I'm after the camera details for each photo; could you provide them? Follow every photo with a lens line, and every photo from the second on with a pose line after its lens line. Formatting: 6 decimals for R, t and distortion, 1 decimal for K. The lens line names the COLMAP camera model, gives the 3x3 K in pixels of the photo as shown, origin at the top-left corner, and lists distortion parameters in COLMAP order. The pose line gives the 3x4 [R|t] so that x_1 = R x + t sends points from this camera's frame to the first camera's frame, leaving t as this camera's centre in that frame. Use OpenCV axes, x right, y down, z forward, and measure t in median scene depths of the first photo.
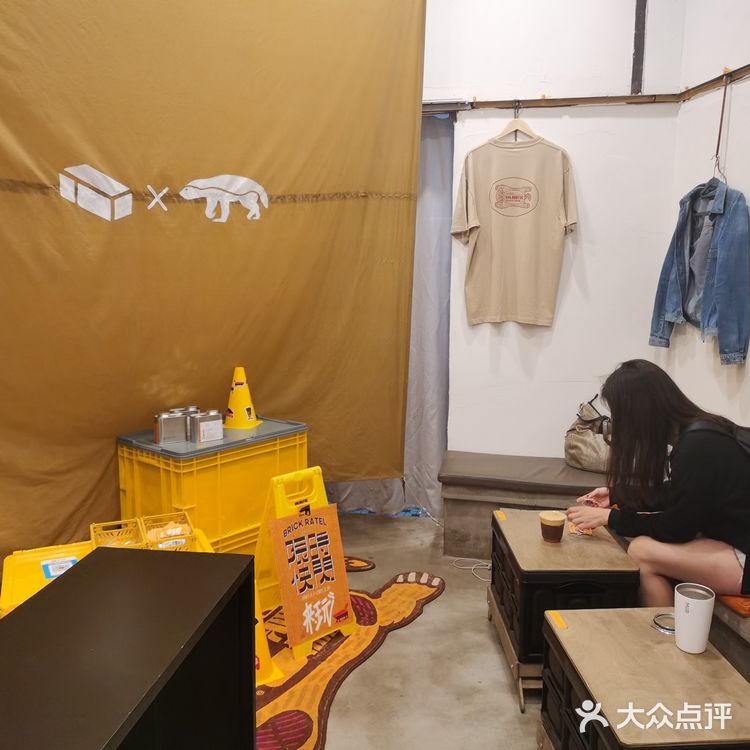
lens RADIAL K [[770.5, 0, 376.0], [0, 770.5, 365.3], [0, 0, 1]] dist [0.050703, -0.046742]
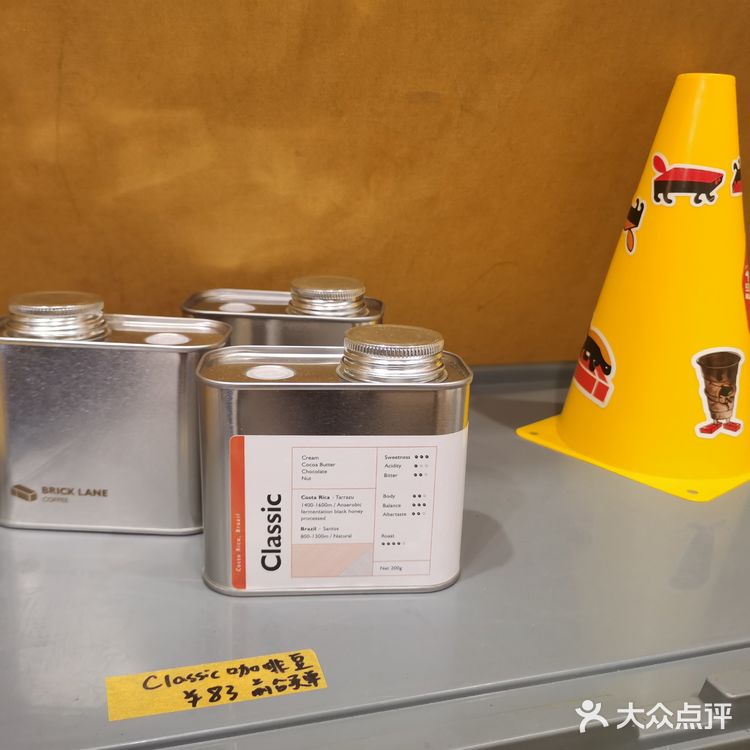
lens RADIAL K [[770.5, 0, 376.0], [0, 770.5, 365.3], [0, 0, 1]] dist [0.050703, -0.046742]
pose [[0.835732, 0.177070, -0.519806, -0.158703], [-0.110768, 0.981487, 0.156249, 0.045964], [0.537850, -0.073004, 0.839874, 0.931880]]
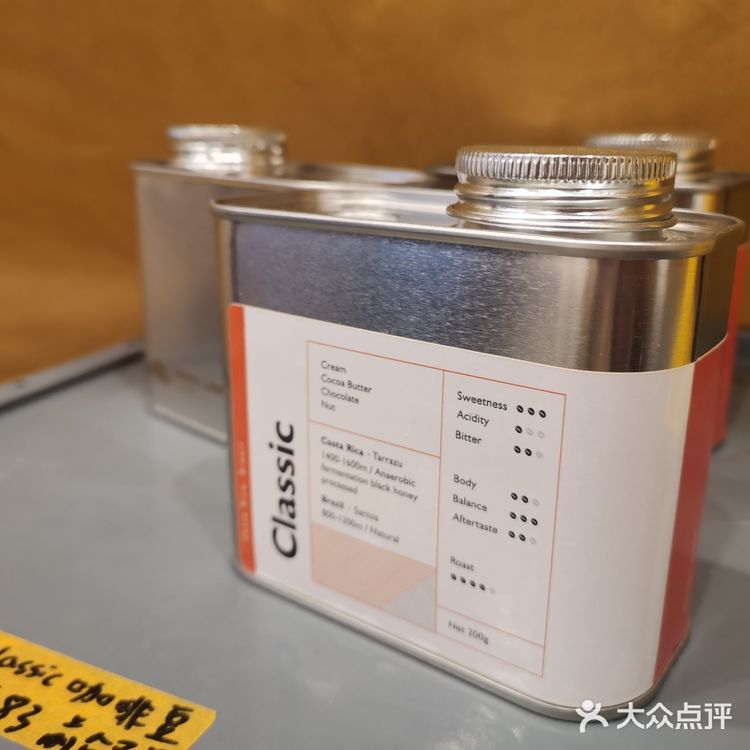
lens RADIAL K [[820.8, 0, 375.2], [0, 820.8, 365.2], [0, 0, 1]] dist [0.011579, -0.042101]
pose [[0.278080, 0.292173, -0.915045, -0.164876], [-0.141587, 0.954680, 0.261801, 0.060939], [0.950066, 0.056757, 0.306845, 1.004227]]
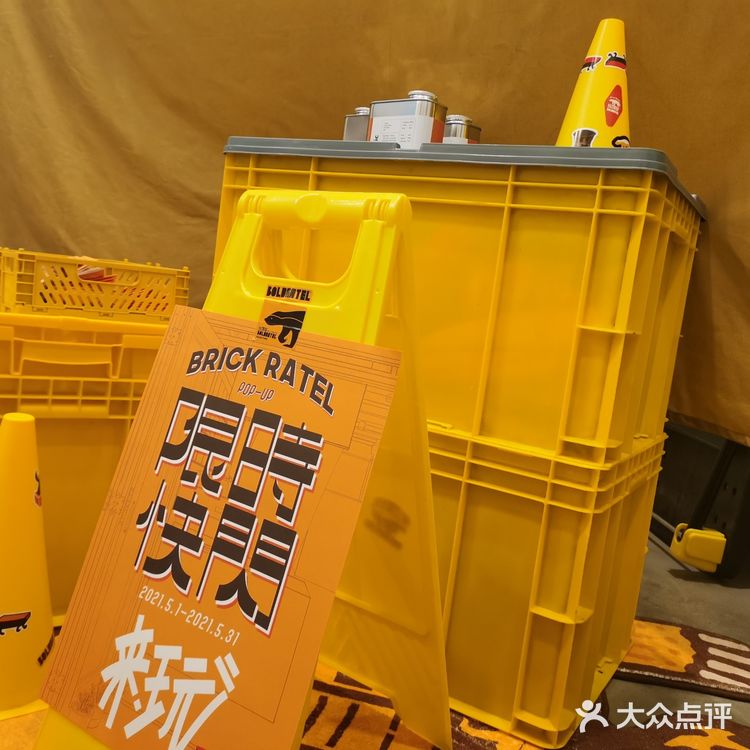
lens RADIAL K [[770.5, 0, 376.0], [0, 770.5, 365.3], [0, 0, 1]] dist [0.050703, -0.046742]
pose [[0.183909, 0.125229, -0.974933, 0.181523], [-0.262520, 0.962080, 0.074057, 0.170245], [0.947238, 0.242320, 0.209810, 0.962362]]
